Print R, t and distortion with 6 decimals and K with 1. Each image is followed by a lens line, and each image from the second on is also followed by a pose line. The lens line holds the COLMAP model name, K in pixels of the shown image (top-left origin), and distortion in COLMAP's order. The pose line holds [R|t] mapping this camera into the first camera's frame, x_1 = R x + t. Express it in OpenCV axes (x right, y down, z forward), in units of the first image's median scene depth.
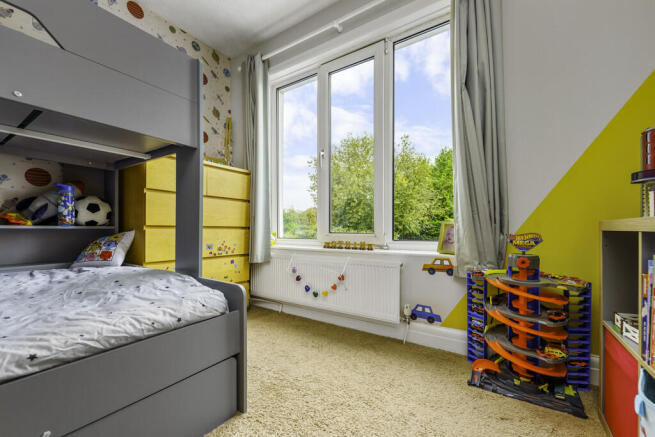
lens RADIAL K [[267.8, 0, 329.1], [0, 267.8, 232.1], [0, 0, 1]] dist [-0.001192, -0.000119]
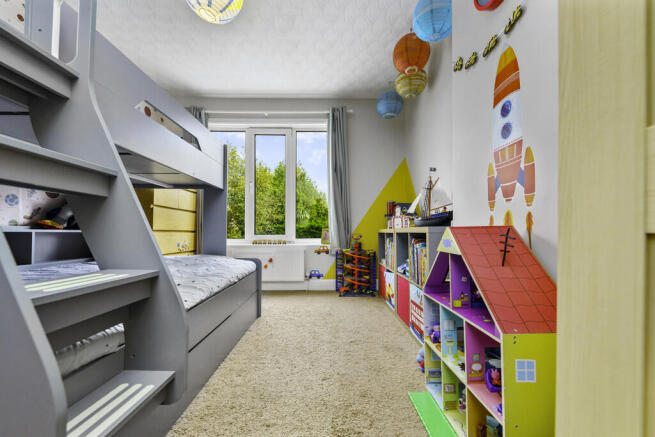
lens RADIAL K [[267.8, 0, 329.1], [0, 267.8, 232.1], [0, 0, 1]] dist [-0.001192, -0.000119]
pose [[0.826614, -0.001750, 0.562766, -0.733827], [0.008633, 0.999917, -0.009571, 0.008144], [-0.562702, 0.012770, 0.826561, -0.767537]]
